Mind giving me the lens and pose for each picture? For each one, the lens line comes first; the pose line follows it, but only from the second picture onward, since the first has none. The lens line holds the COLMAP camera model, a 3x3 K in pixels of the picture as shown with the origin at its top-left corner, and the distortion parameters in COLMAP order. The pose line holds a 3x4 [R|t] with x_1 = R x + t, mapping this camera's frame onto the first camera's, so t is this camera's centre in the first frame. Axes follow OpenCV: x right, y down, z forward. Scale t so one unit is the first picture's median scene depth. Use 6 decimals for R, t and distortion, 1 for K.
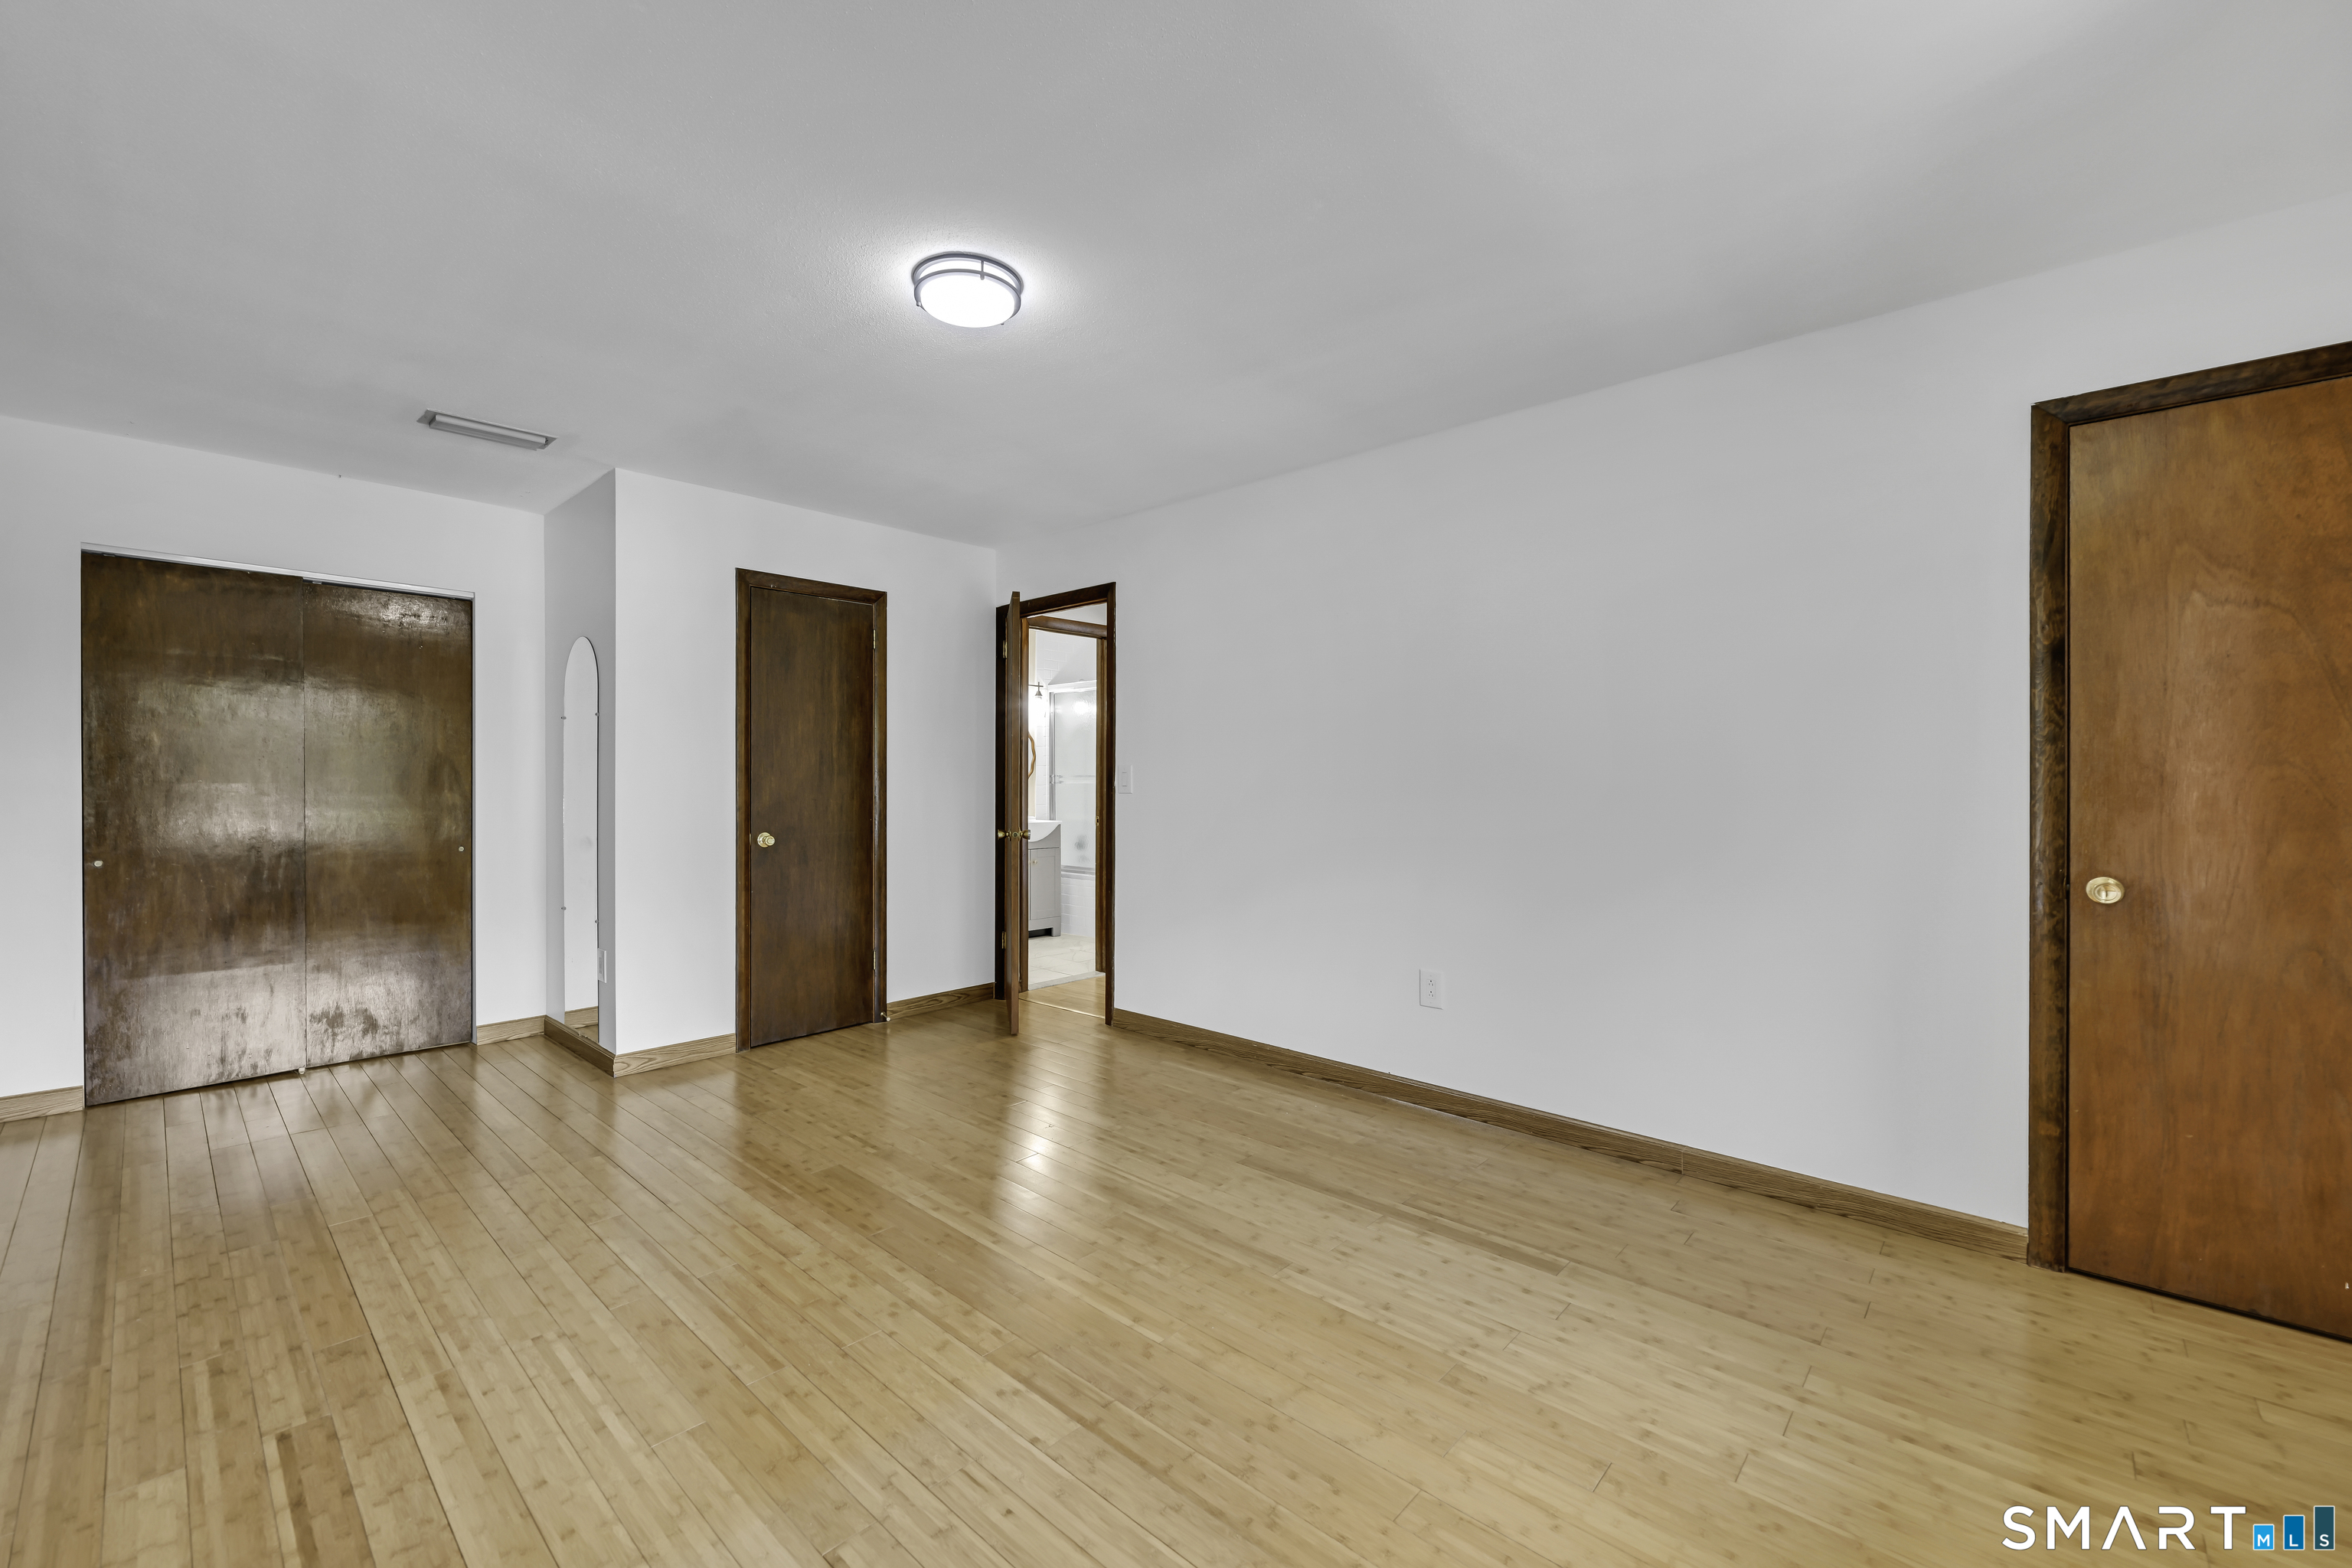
lens RADIAL K [[927.0, 0, 1175.9], [0, 927.0, 787.0], [0, 0, 1]] dist [-0.001833, -0.000090]
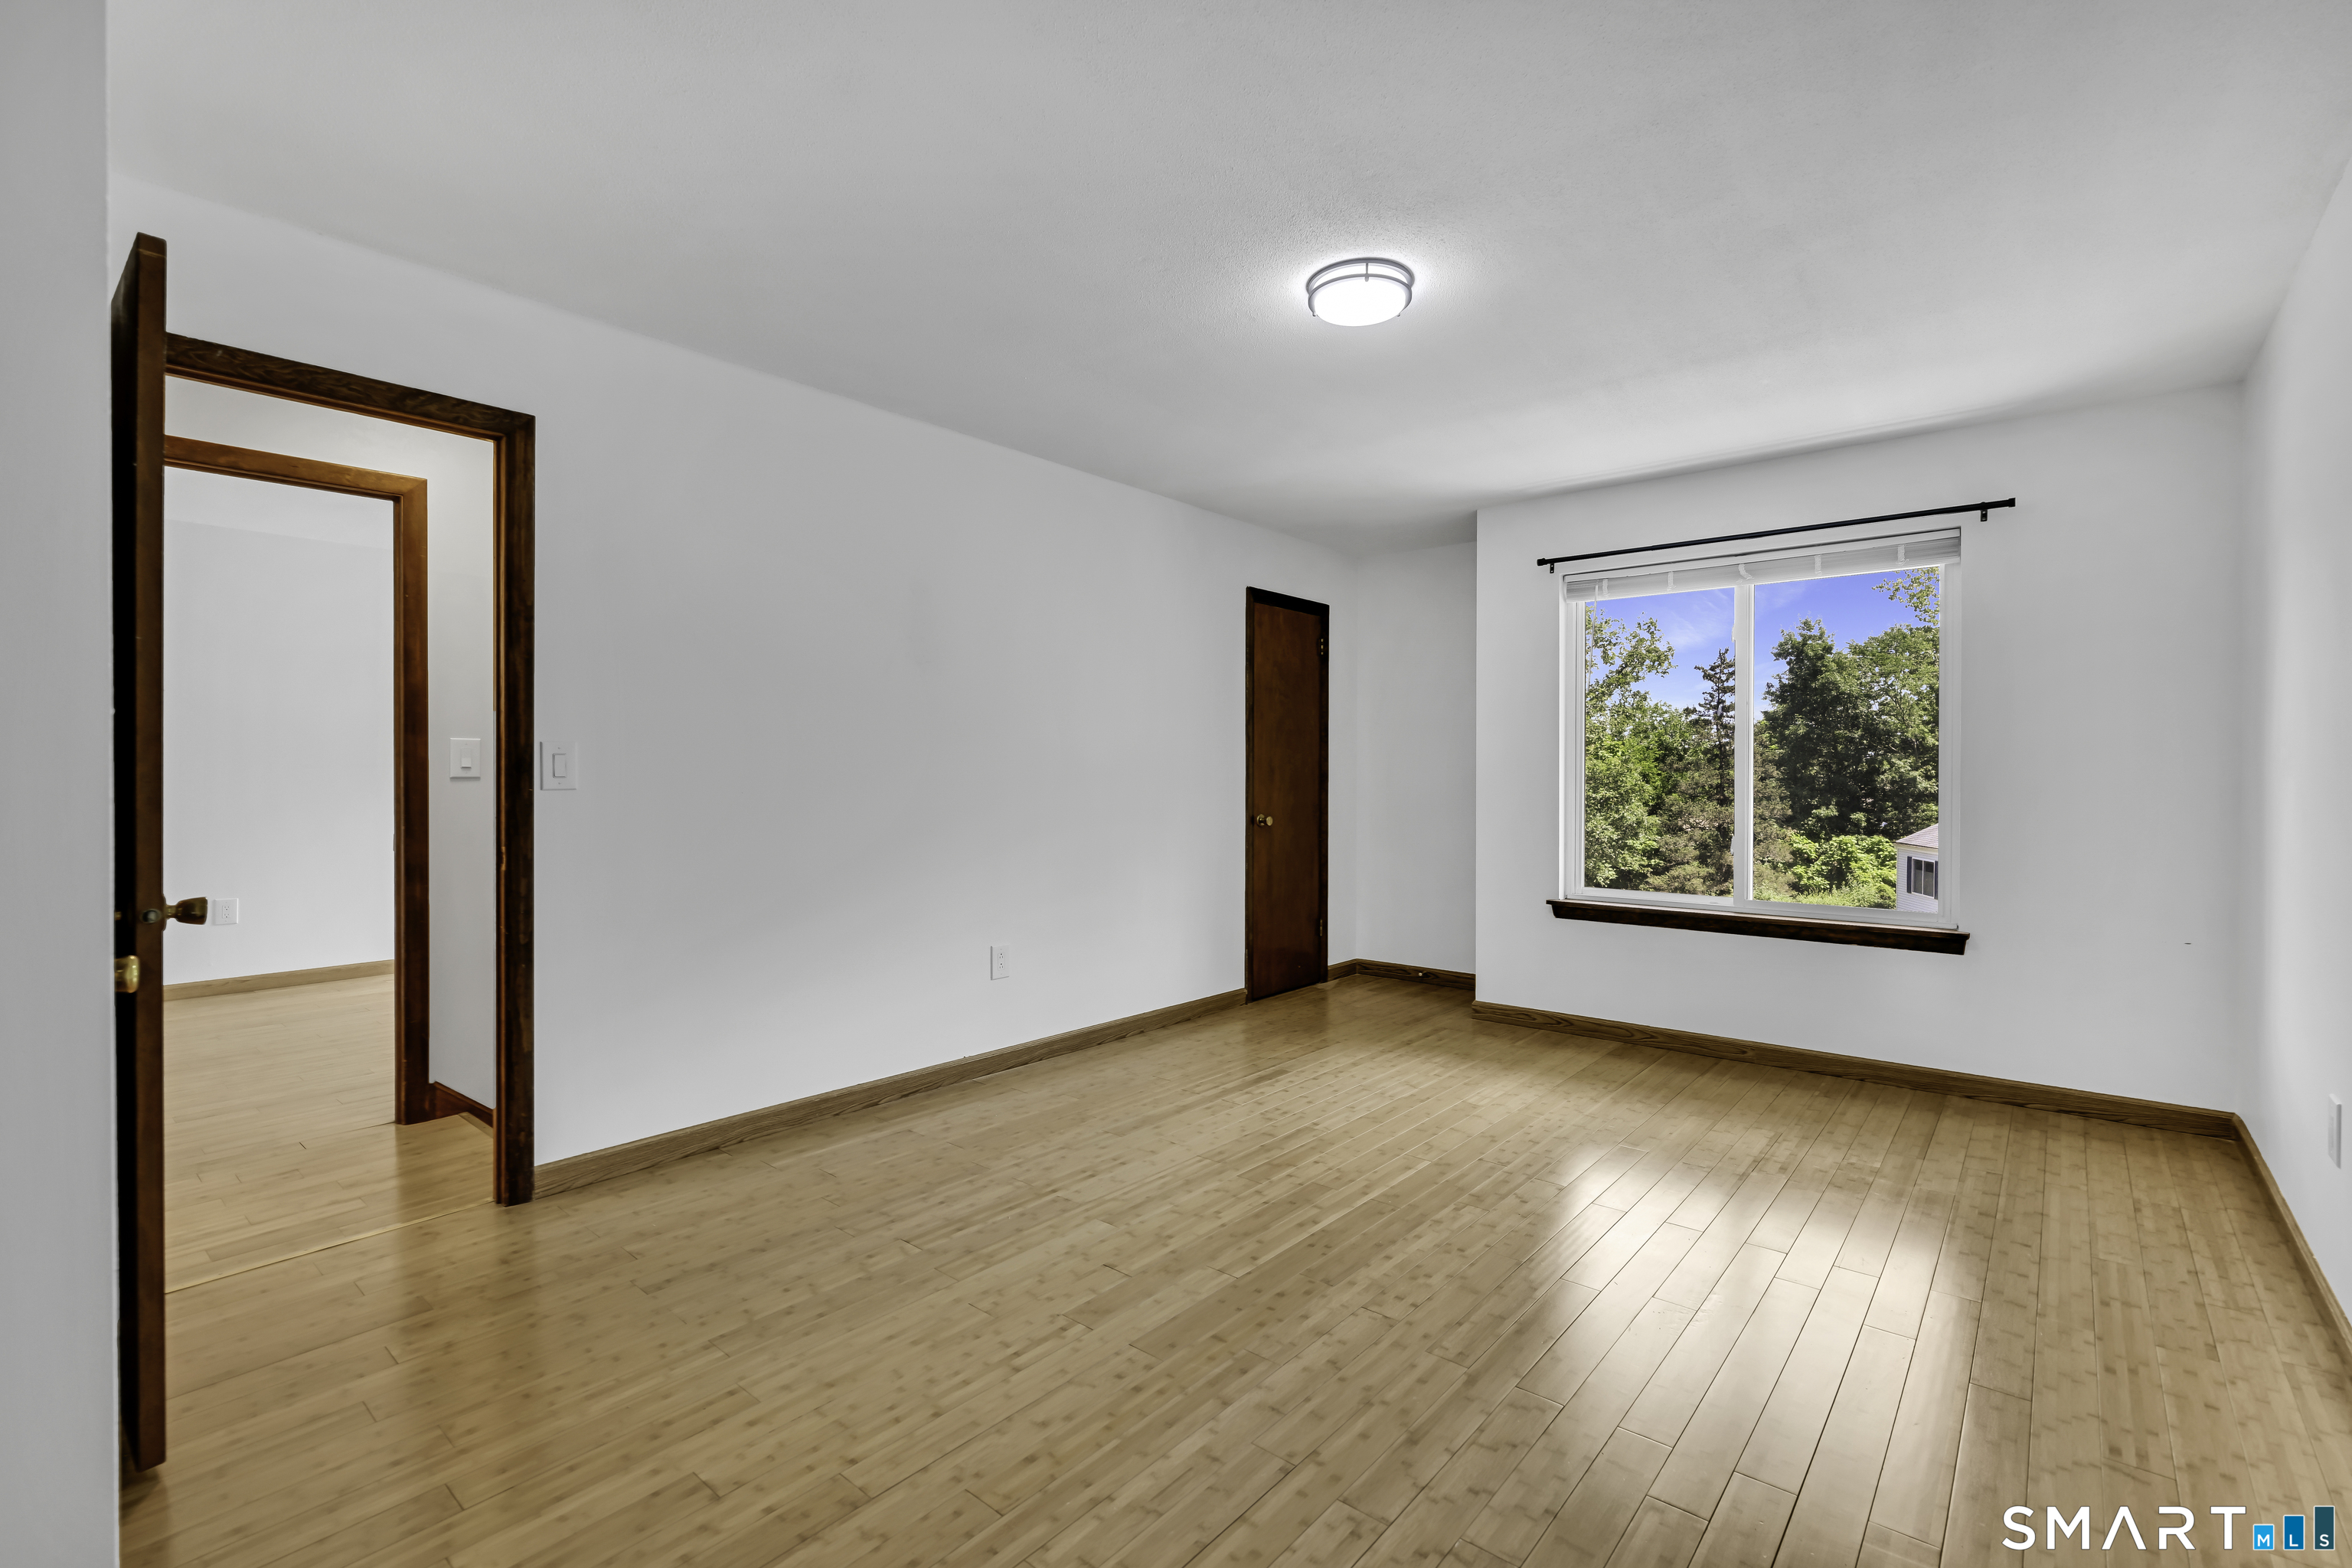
lens RADIAL K [[1042.6, 0, 1191.4], [0, 1042.6, 776.7], [0, 0, 1]] dist [-0.001044, -0.000119]
pose [[-0.028463, -0.010631, 0.999538, -1.270514], [0.003565, 0.999936, 0.010737, -0.001259], [-0.999588, 0.003869, -0.028424, 1.131219]]
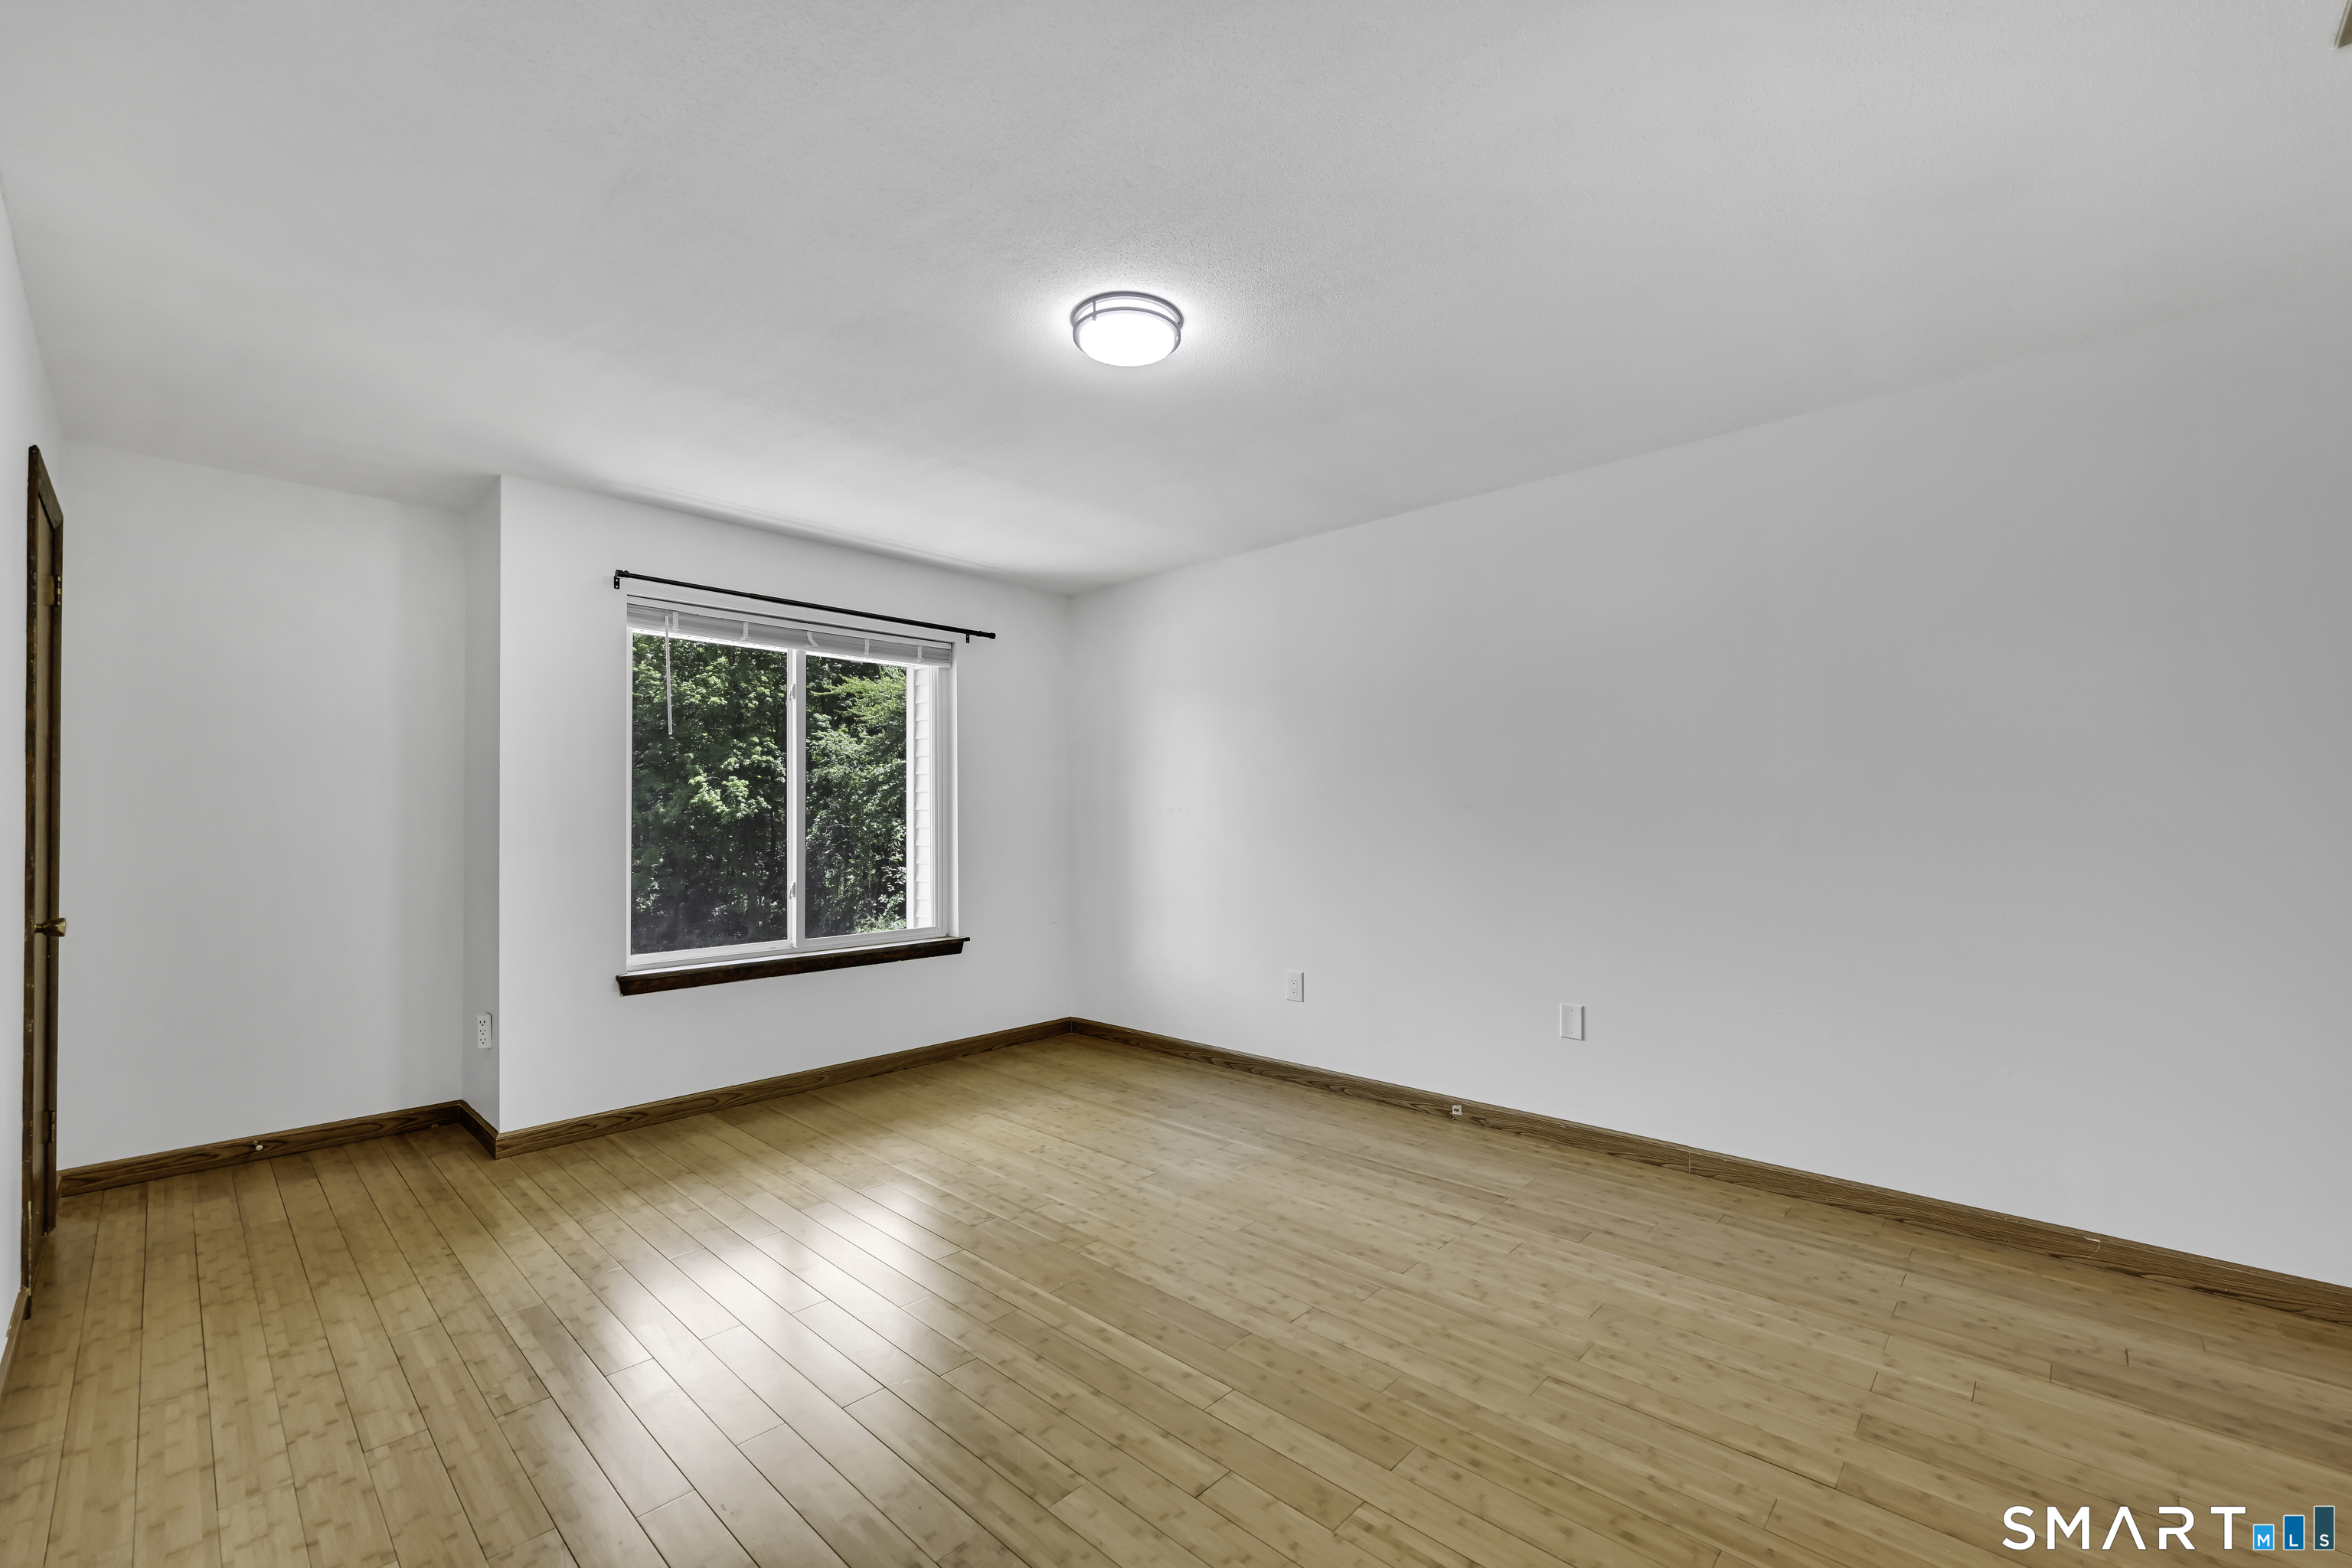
lens RADIAL K [[947.9, 0, 1181.2], [0, 947.9, 789.2], [0, 0, 1]] dist [-0.001946, -0.000324]
pose [[-0.999357, 0.003579, 0.035681, -0.295785], [0.002797, 0.999755, -0.021949, -0.006526], [-0.035750, -0.021835, -0.999122, 1.861615]]
